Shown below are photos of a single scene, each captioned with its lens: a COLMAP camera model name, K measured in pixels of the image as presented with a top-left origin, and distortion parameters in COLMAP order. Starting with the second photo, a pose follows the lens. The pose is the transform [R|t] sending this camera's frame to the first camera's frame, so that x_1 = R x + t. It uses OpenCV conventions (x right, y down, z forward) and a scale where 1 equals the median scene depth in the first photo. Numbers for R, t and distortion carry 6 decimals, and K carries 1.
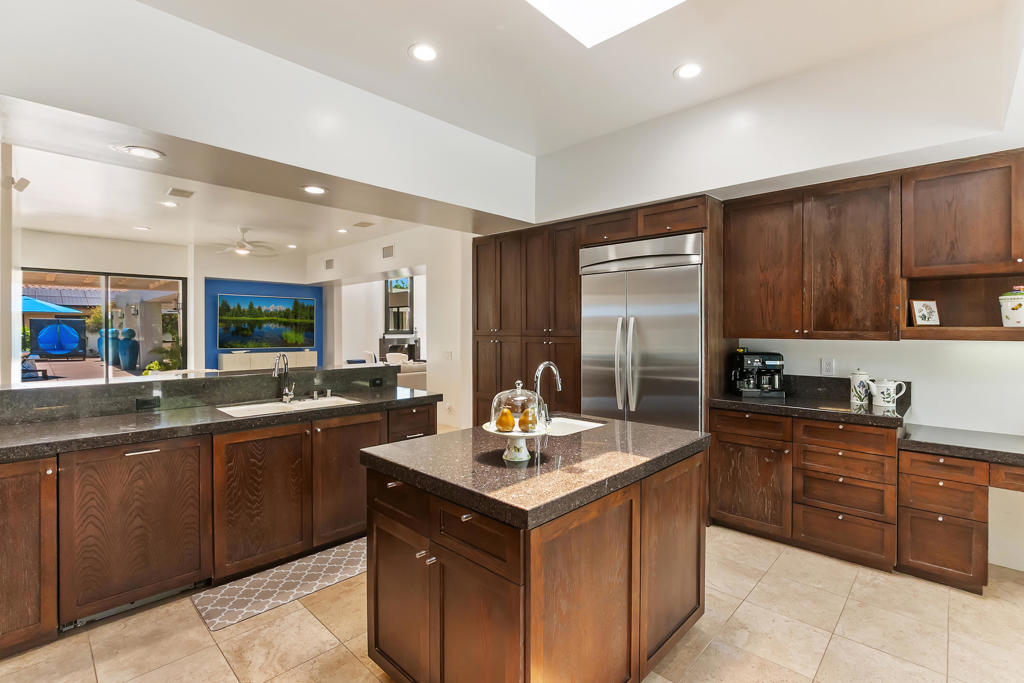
lens RADIAL K [[472.0, 0, 512.0], [0, 472.0, 341.5], [0, 0, 1]] dist [-0.002412, -0.000056]
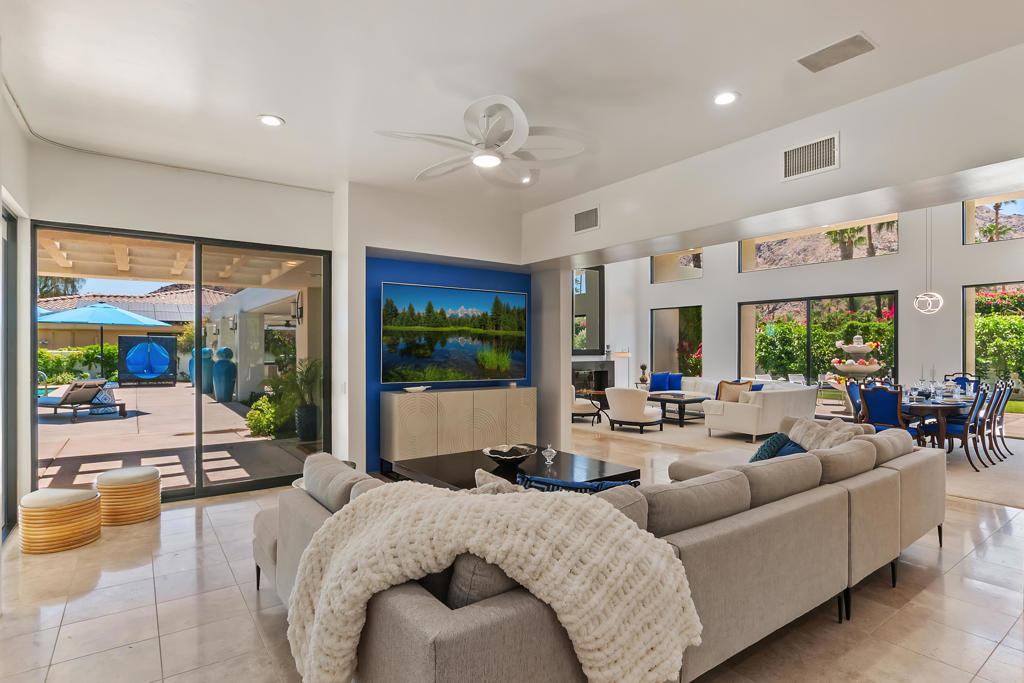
lens RADIAL K [[518.0, 0, 512.0], [0, 518.0, 341.5], [0, 0, 1]] dist [0.001347, 0.000258]
pose [[0.985968, -0.003821, -0.166892, -0.217945], [-0.002686, 0.999246, -0.038743, -0.005885], [0.166914, 0.038648, 0.985214, 0.253871]]
